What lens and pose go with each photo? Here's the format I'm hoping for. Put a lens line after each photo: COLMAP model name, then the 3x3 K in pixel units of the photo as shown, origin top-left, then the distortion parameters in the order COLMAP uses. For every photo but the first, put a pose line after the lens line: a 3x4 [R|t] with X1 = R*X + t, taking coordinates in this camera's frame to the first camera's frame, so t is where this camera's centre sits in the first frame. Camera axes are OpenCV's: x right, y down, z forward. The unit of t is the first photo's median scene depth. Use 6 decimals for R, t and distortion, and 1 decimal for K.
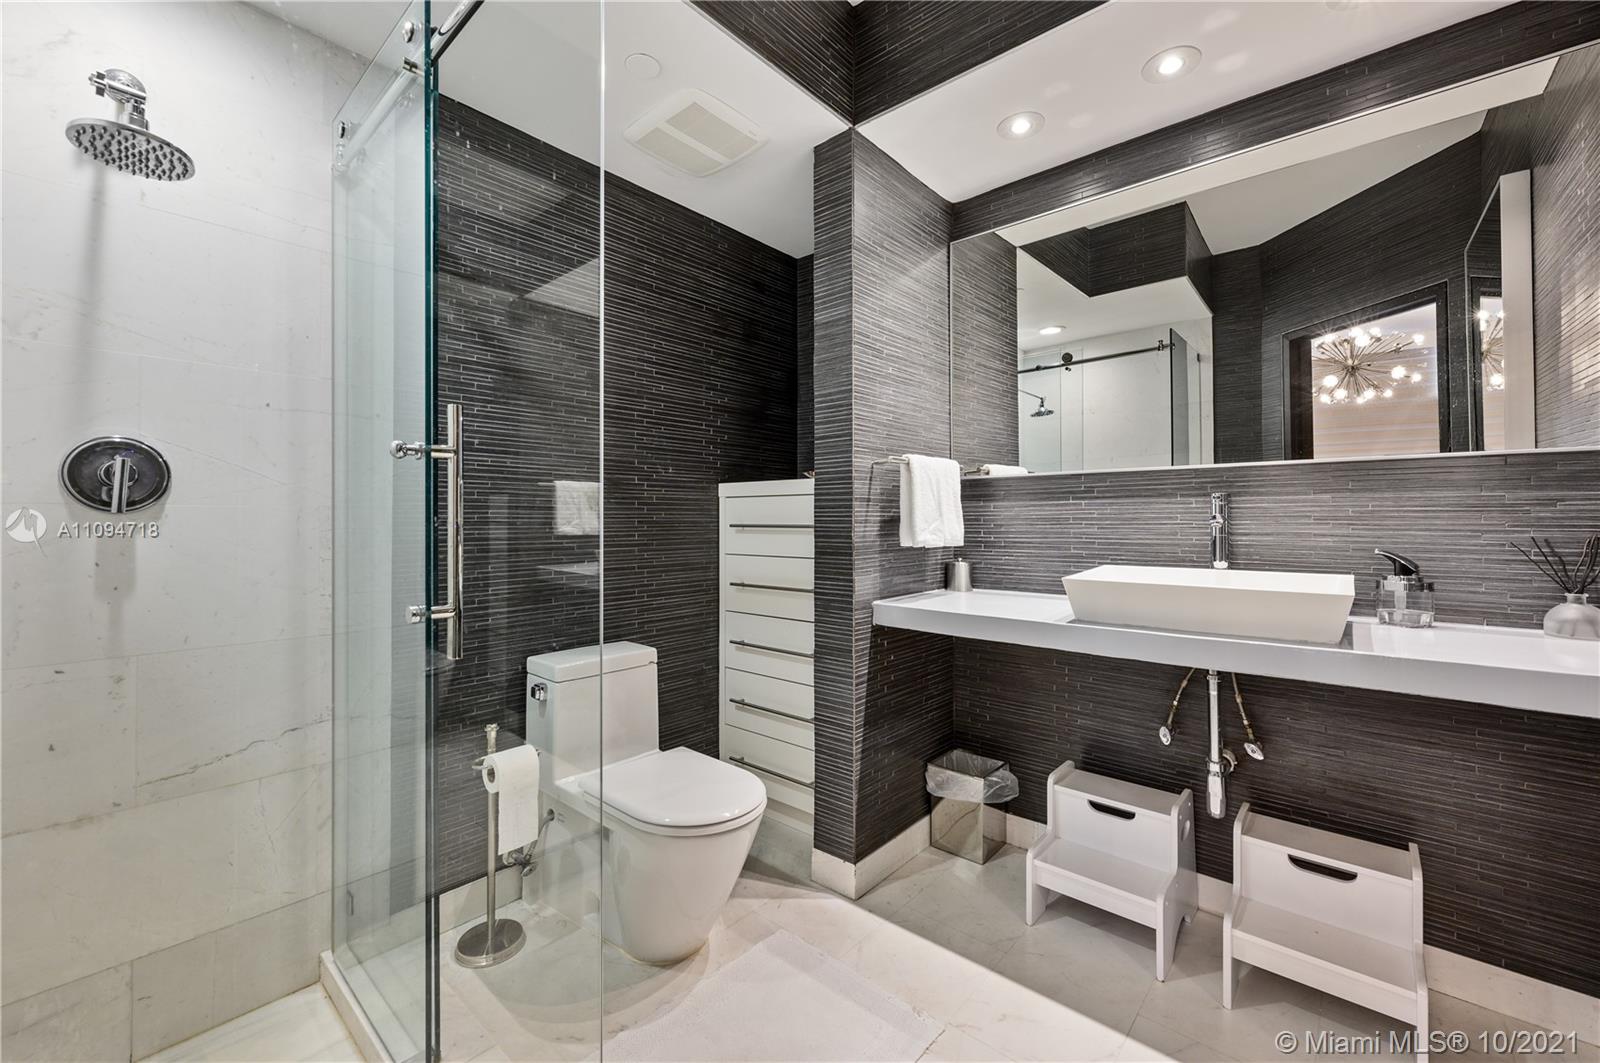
lens RADIAL K [[635.3, 0, 811.8], [0, 635.3, 535.9], [0, 0, 1]] dist [-0.002209, 0.000399]
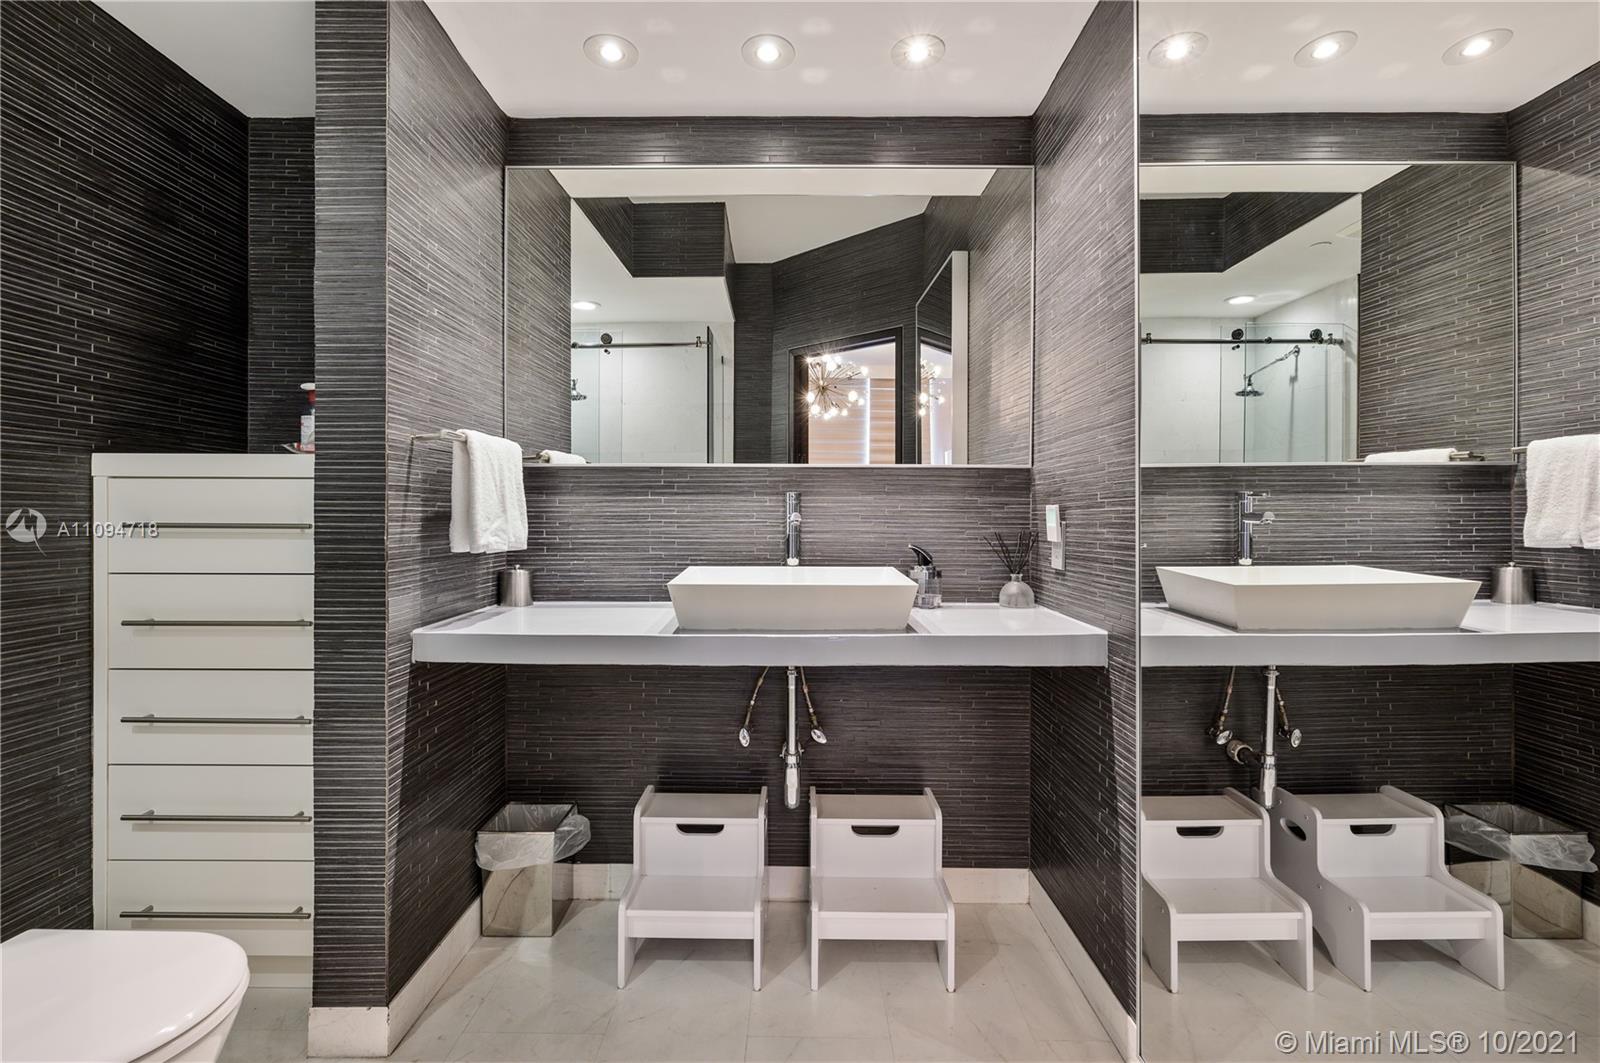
lens RADIAL K [[708.1, 0, 795.3], [0, 708.1, 534.3], [0, 0, 1]] dist [-0.001926, 0.000625]
pose [[0.767062, -0.011380, 0.641472, -0.081104], [0.011853, 0.999923, 0.003565, -0.002999], [-0.641464, 0.004869, 0.767138, 0.104131]]
